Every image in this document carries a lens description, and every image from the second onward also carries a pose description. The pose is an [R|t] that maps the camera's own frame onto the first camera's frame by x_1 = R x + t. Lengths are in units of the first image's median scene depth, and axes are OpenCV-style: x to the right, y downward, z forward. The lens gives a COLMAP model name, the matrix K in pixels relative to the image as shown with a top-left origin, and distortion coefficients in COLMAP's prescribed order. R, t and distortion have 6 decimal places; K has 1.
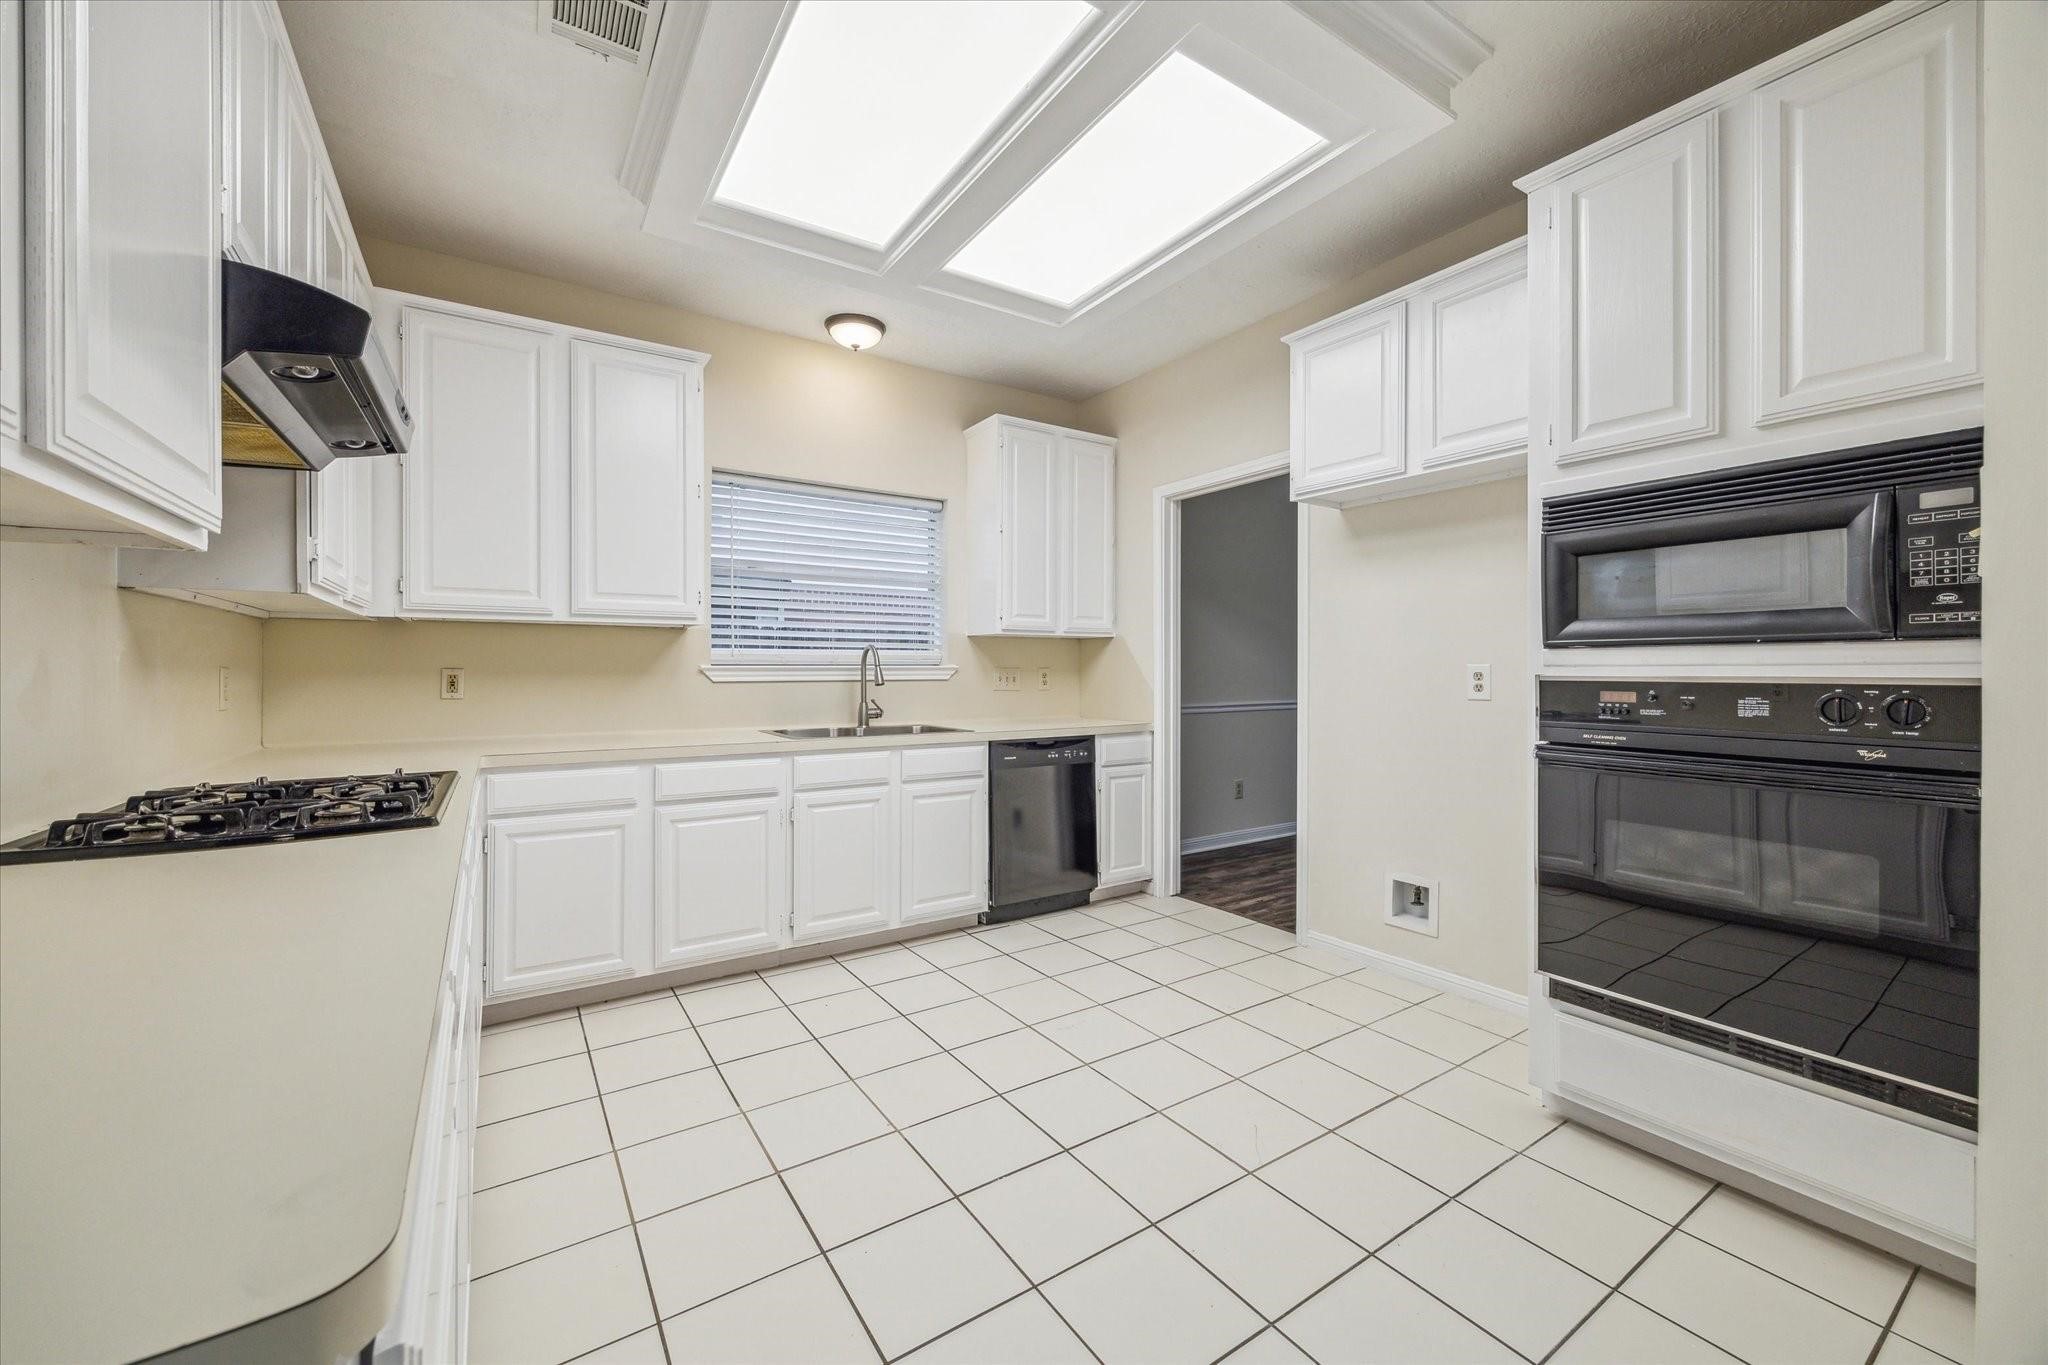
lens RADIAL K [[806.6, 0, 989.1], [0, 806.6, 665.9], [0, 0, 1]] dist [-0.002634, -0.000250]
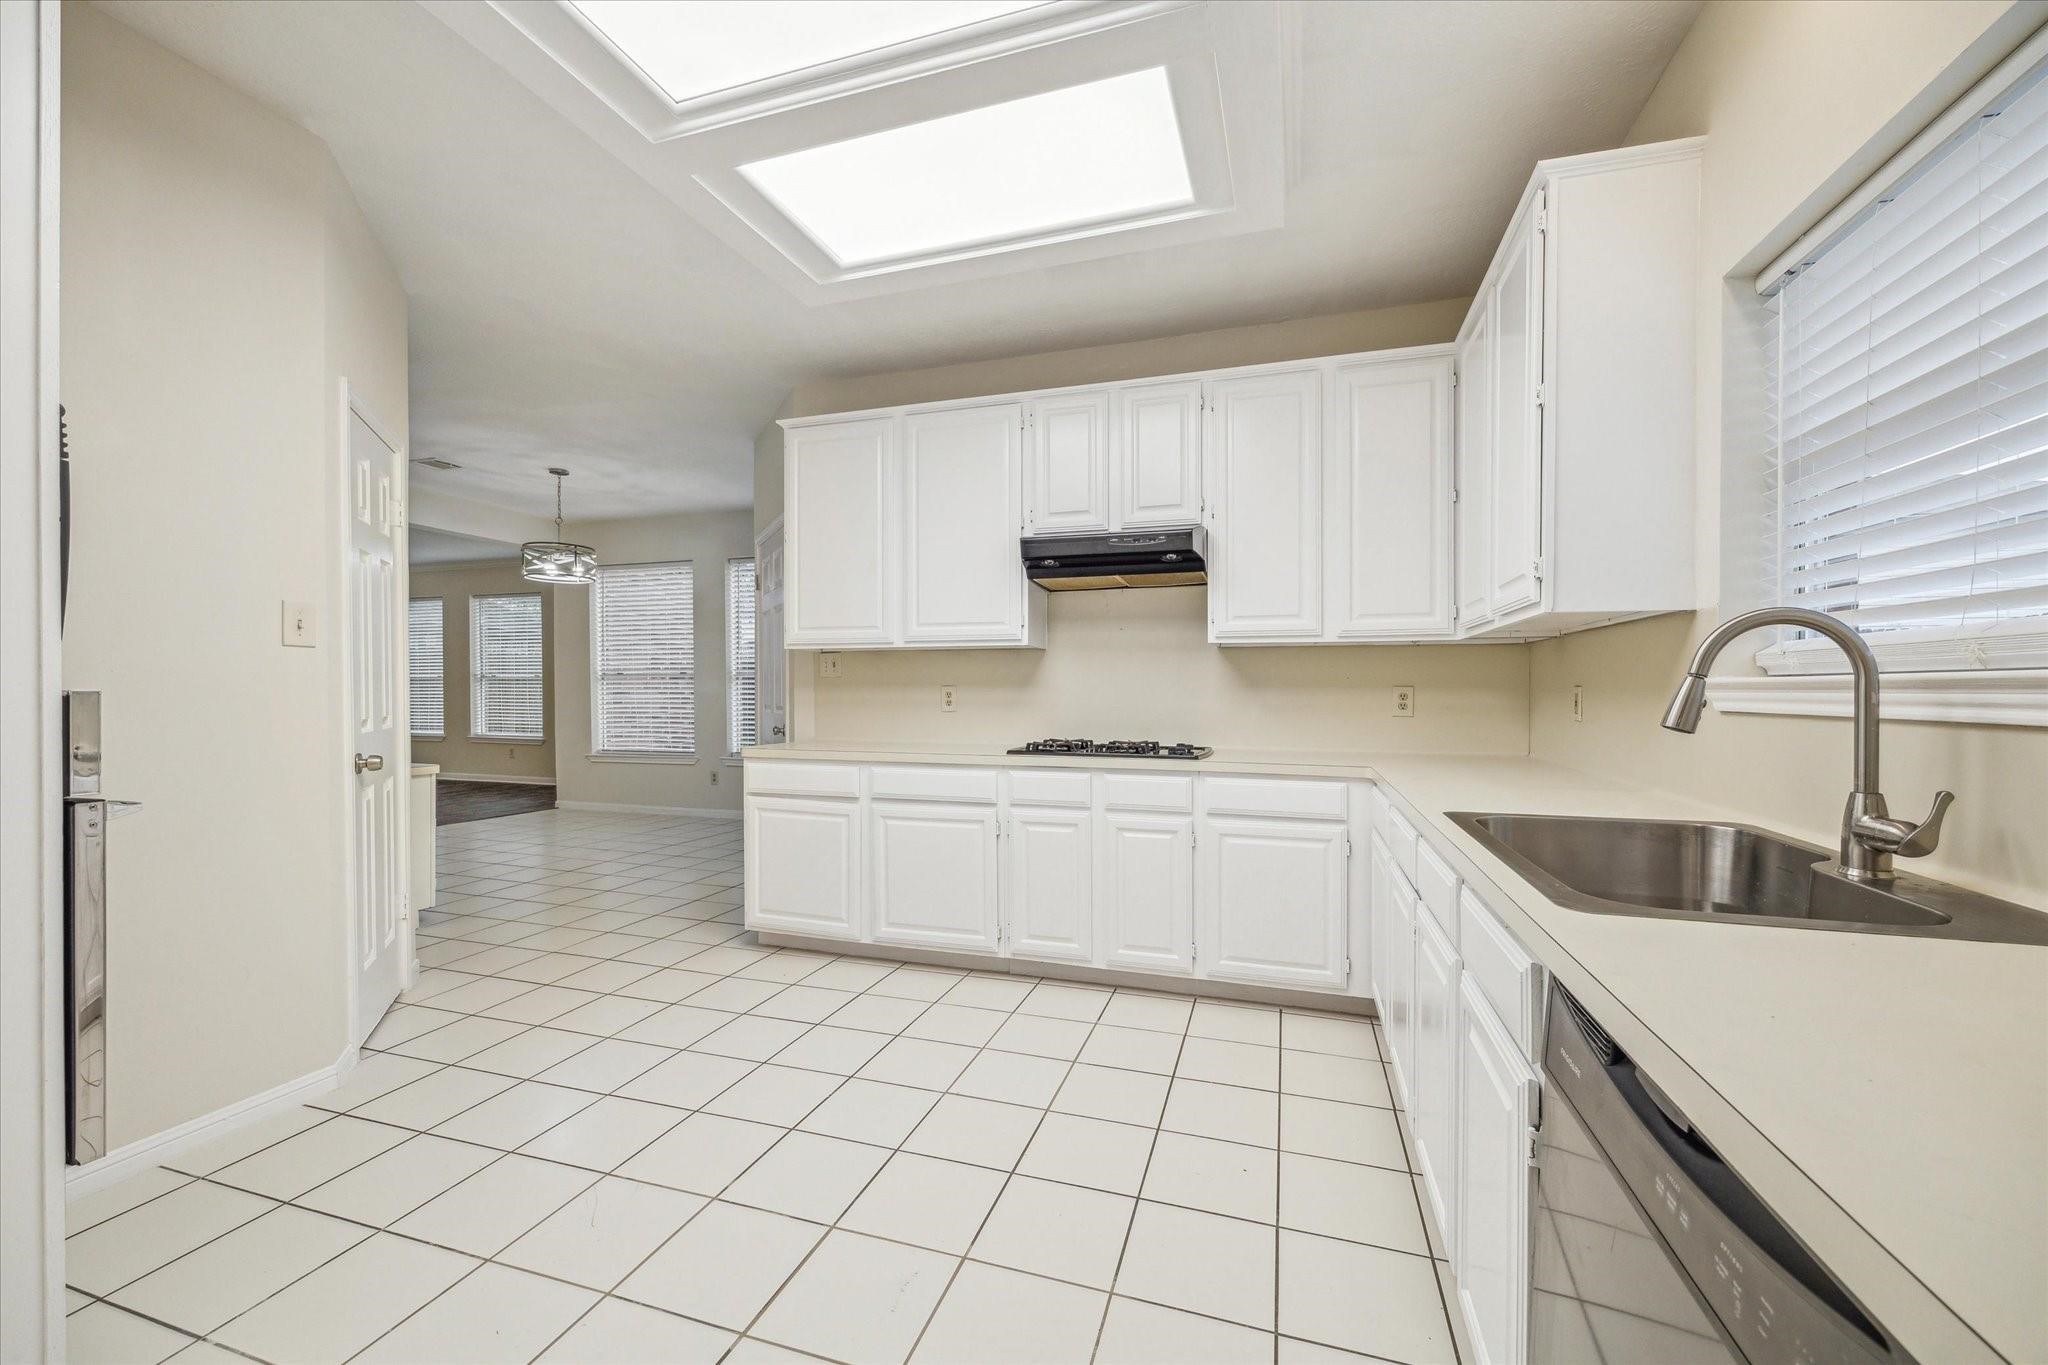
lens RADIAL K [[806.6, 0, 1023.2], [0, 806.6, 689.2], [0, 0, 1]] dist [-0.002634, -0.000250]
pose [[0.642771, 0.002298, -0.766055, 0.531116], [0.001470, 0.999990, 0.004234, 0.004160], [0.766057, -0.003847, 0.642762, 0.346705]]
